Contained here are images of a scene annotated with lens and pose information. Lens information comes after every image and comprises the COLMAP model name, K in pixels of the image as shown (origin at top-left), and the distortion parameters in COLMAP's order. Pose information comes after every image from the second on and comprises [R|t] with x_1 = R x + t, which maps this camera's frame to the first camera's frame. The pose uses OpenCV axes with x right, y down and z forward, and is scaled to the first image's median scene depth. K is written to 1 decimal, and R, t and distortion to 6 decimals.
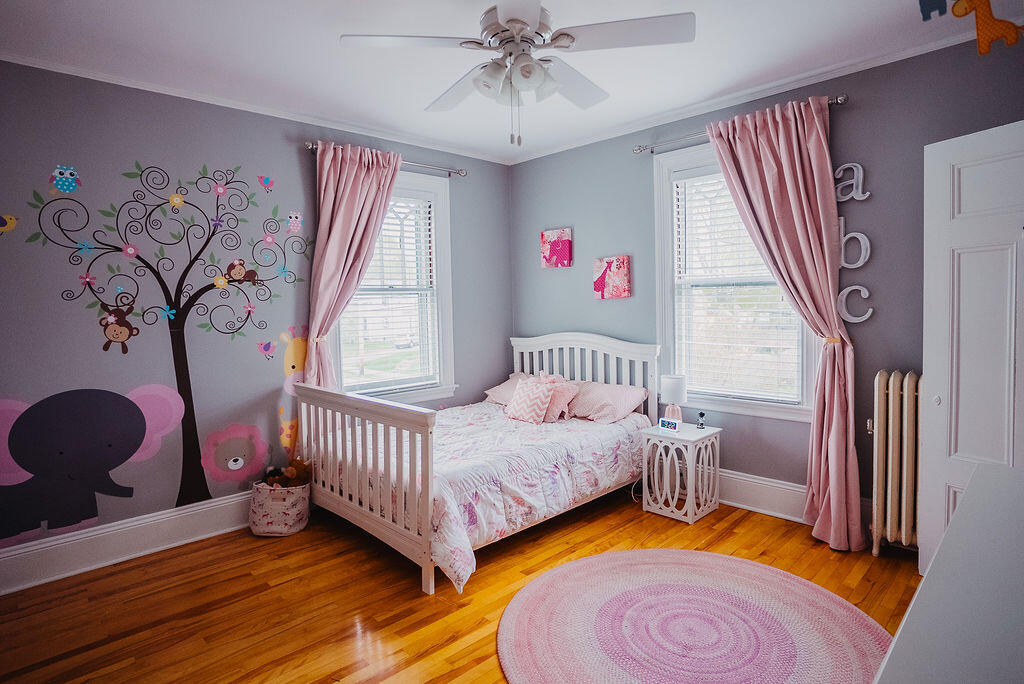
lens RADIAL K [[501.3, 0, 509.8], [0, 501.3, 344.9], [0, 0, 1]] dist [-0.073739, 0.032806]
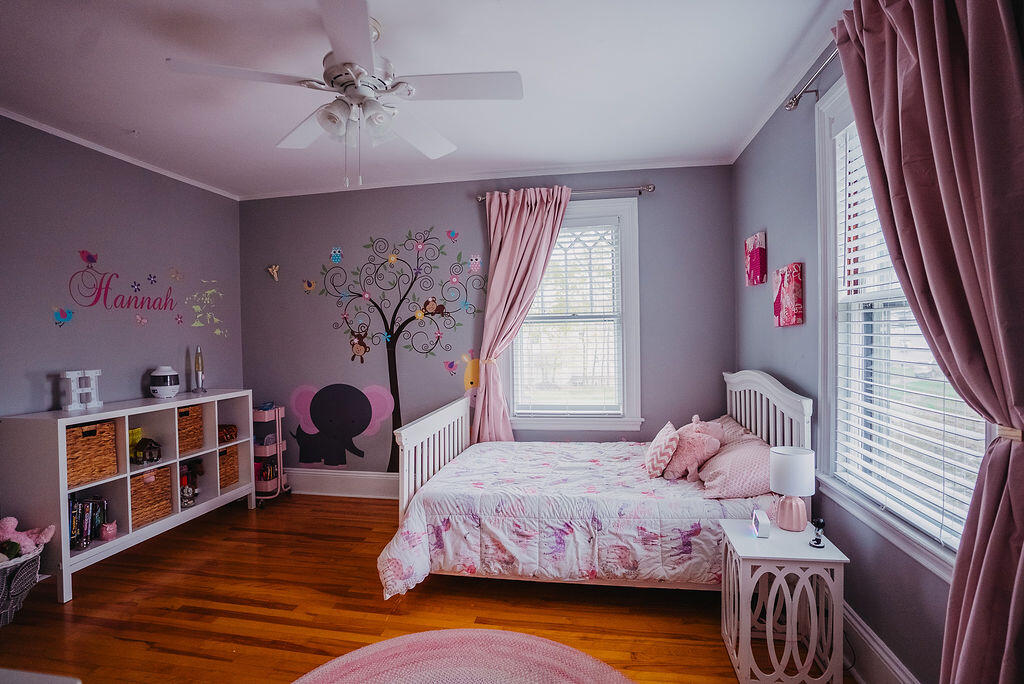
lens RADIAL K [[470.3, 0, 512.4], [0, 470.3, 362.0], [0, 0, 1]] dist [-0.070449, 0.024618]
pose [[0.638637, 0.055582, -0.767498, 0.590724], [-0.060489, 0.997928, 0.021937, -0.043695], [0.767127, 0.032415, 0.640676, 0.386290]]
